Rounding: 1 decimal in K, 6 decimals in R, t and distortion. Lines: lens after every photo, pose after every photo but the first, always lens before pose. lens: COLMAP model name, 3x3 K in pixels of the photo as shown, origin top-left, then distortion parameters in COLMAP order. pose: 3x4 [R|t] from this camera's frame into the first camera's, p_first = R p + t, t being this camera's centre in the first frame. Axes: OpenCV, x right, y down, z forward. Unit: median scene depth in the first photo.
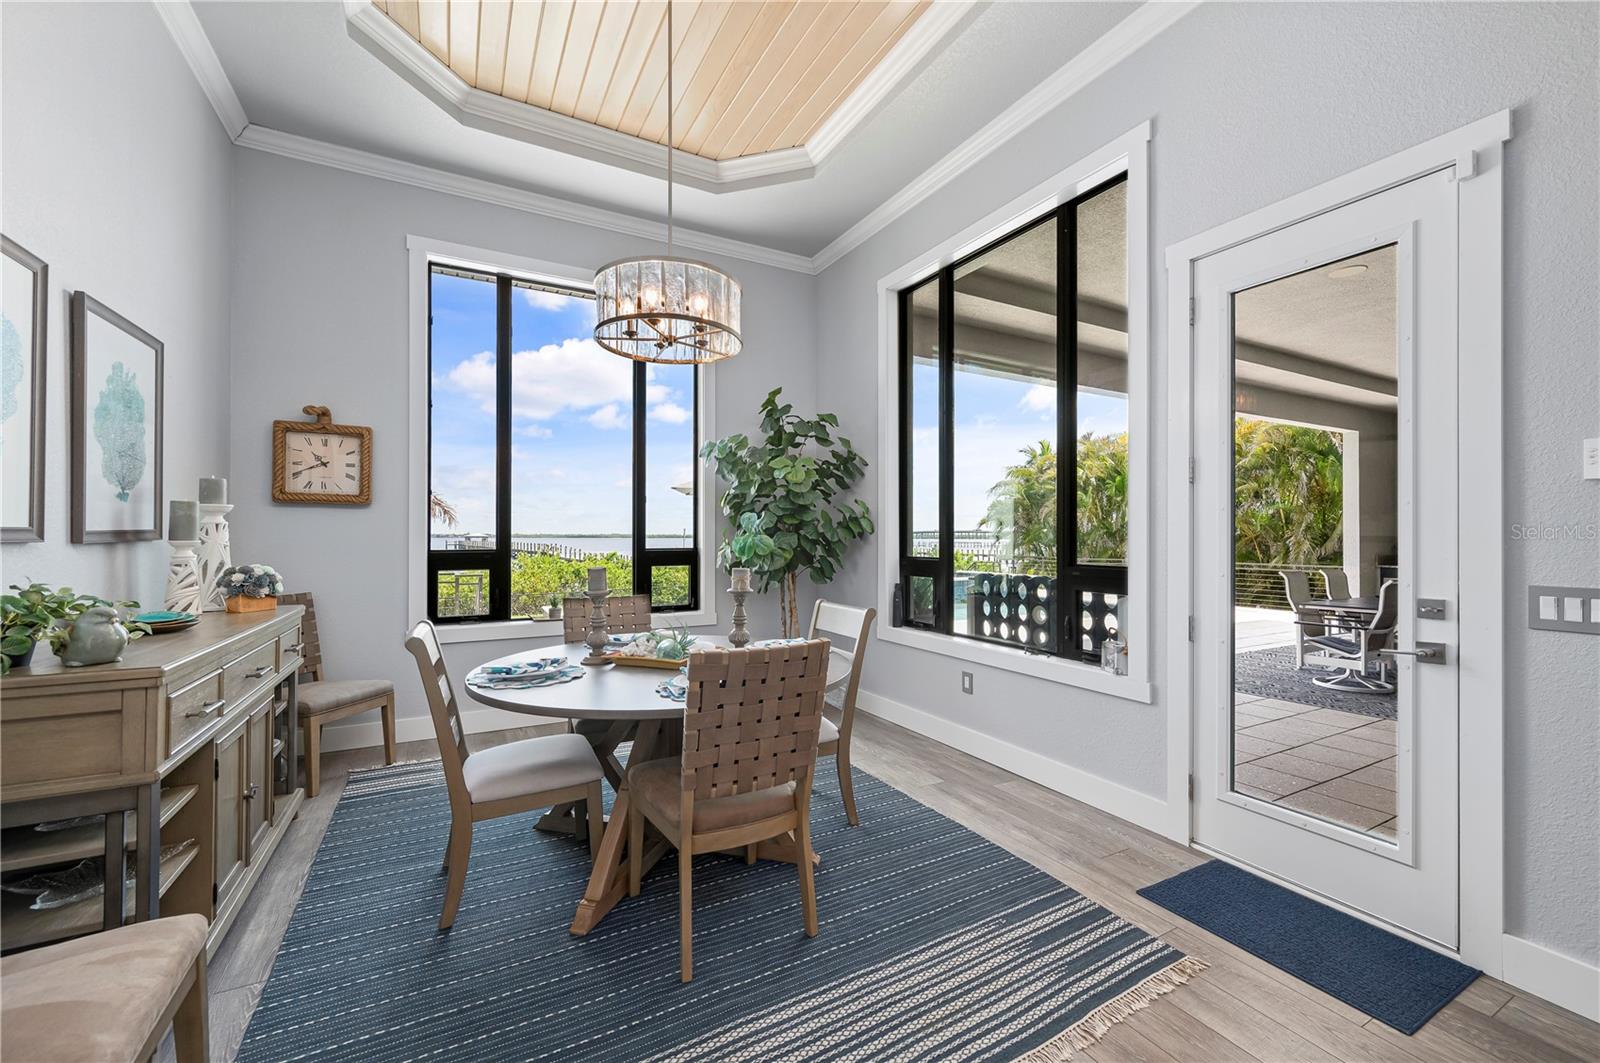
lens RADIAL K [[642.7, 0, 799.1], [0, 642.7, 532.9], [0, 0, 1]] dist [-0.000663, 0.000959]
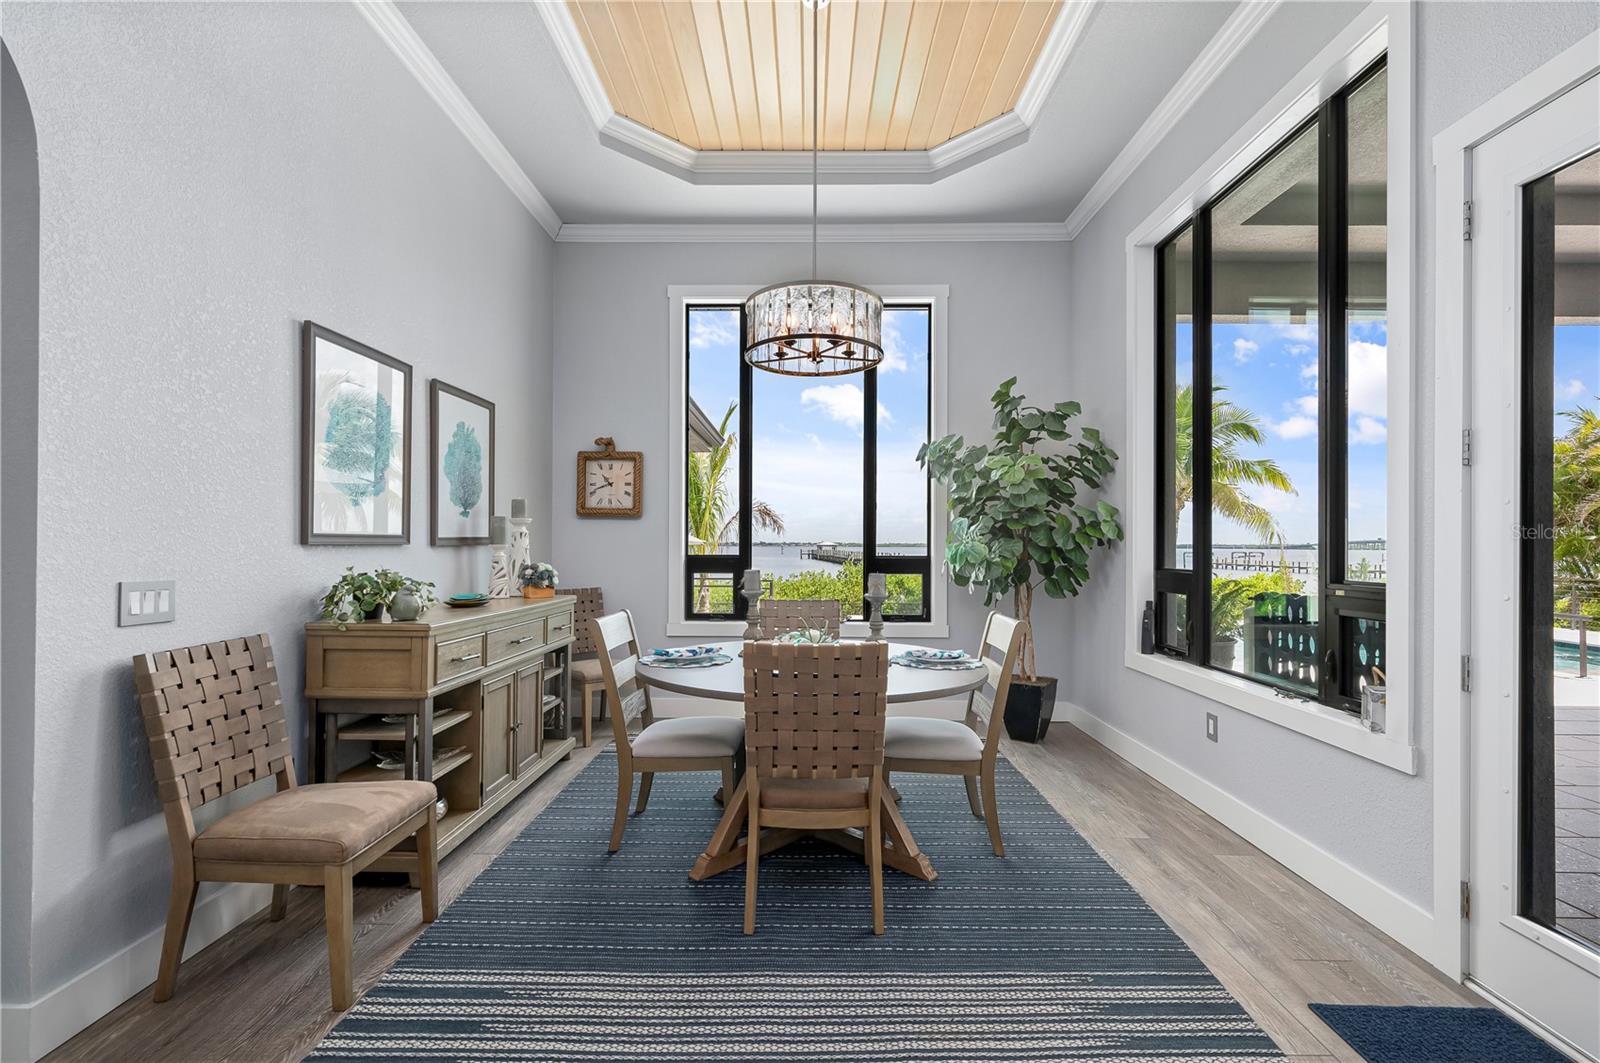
lens RADIAL K [[739.5, 0, 823.0], [0, 739.5, 542.1], [0, 0, 1]] dist [-0.000139, 0.000585]
pose [[0.871319, 0.000260, -0.490717, 0.360833], [-0.000595, 1.000000, -0.000527, 0.005431], [0.490716, 0.000751, 0.871319, -0.043358]]
